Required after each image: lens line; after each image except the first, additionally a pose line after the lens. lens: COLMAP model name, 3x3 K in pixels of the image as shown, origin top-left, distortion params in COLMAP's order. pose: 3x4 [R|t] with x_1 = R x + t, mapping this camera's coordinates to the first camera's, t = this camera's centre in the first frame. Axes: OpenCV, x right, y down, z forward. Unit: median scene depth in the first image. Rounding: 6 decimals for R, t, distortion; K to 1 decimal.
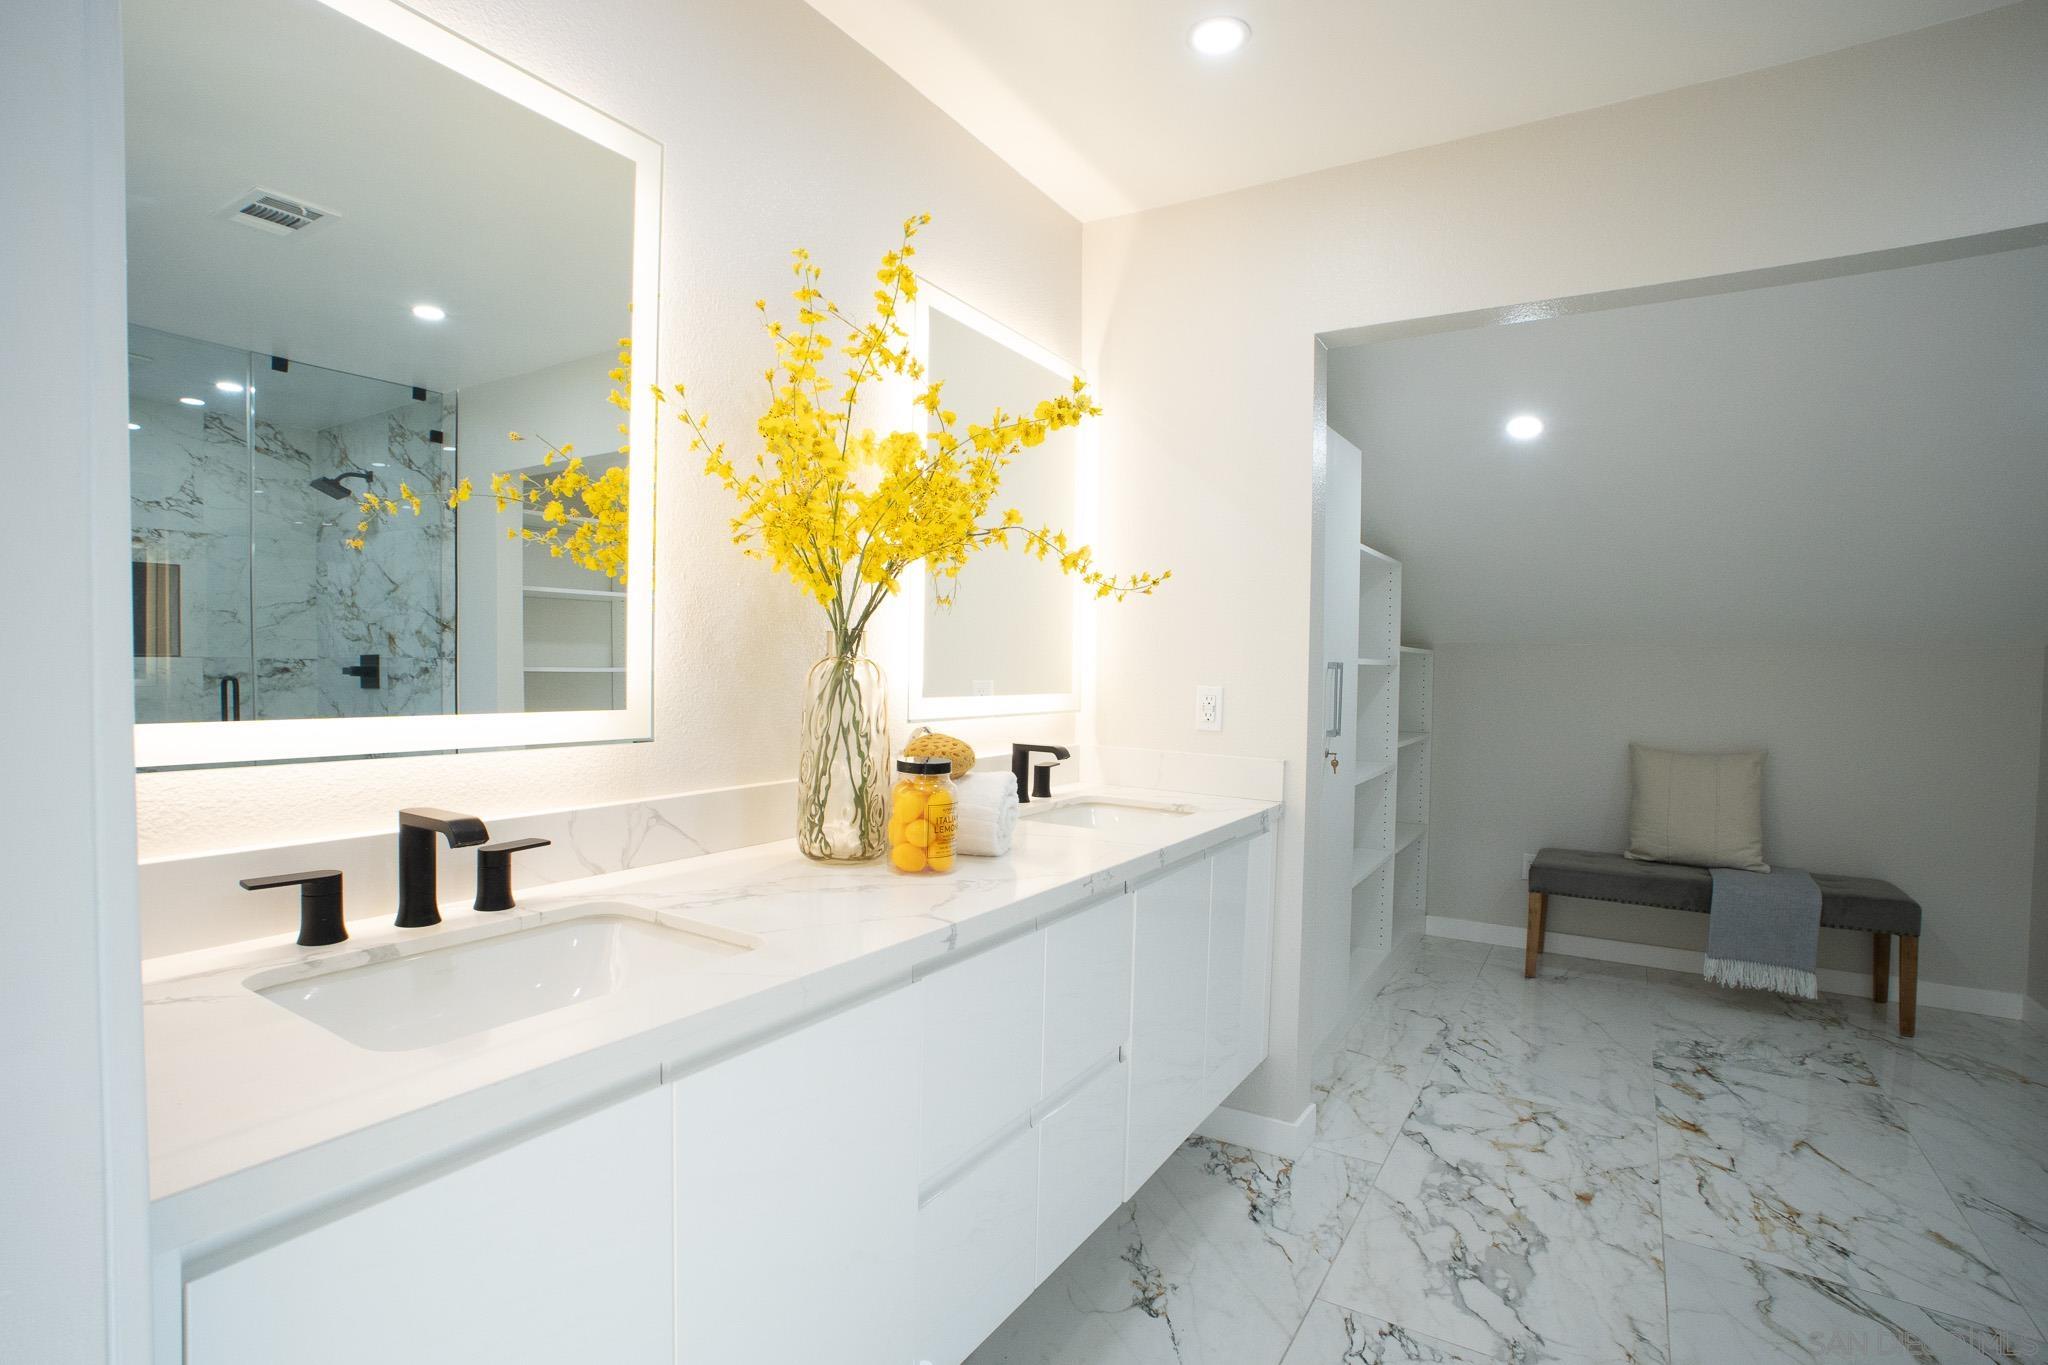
lens RADIAL K [[1002.9, 0, 1025.3], [0, 1002.9, 686.3], [0, 0, 1]] dist [-0.078268, 0.030687]
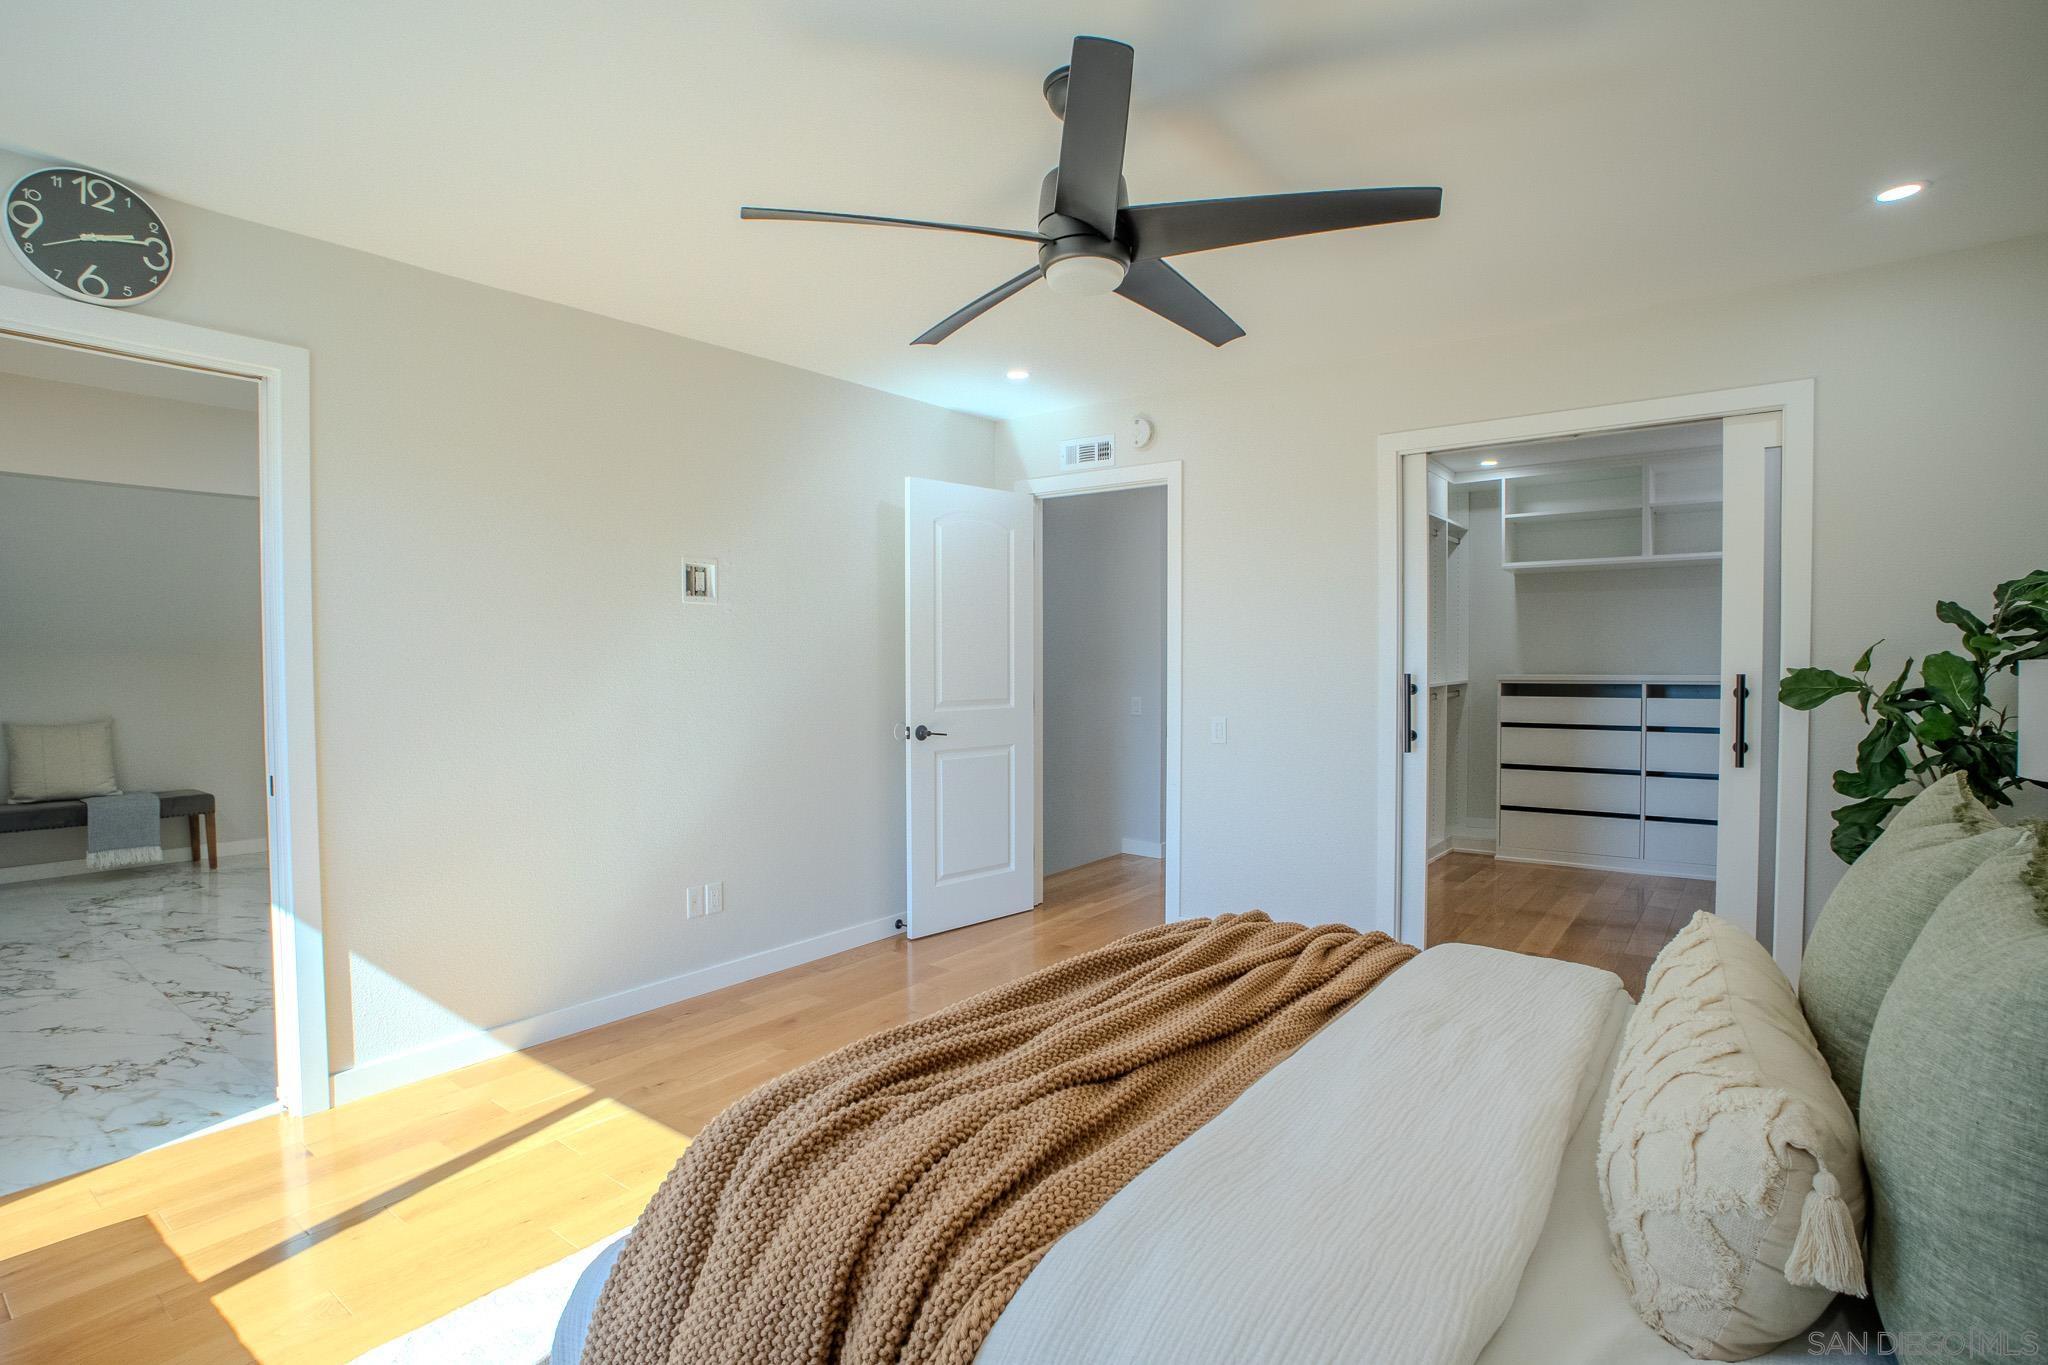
lens RADIAL K [[1002.9, 0, 1025.3], [0, 1002.9, 686.3], [0, 0, 1]] dist [-0.078268, 0.030687]
pose [[0.094619, -0.040875, 0.994674, -0.902998], [0.032048, 0.998764, 0.037995, 0.001355], [-0.994998, 0.028282, 0.095812, -0.884128]]
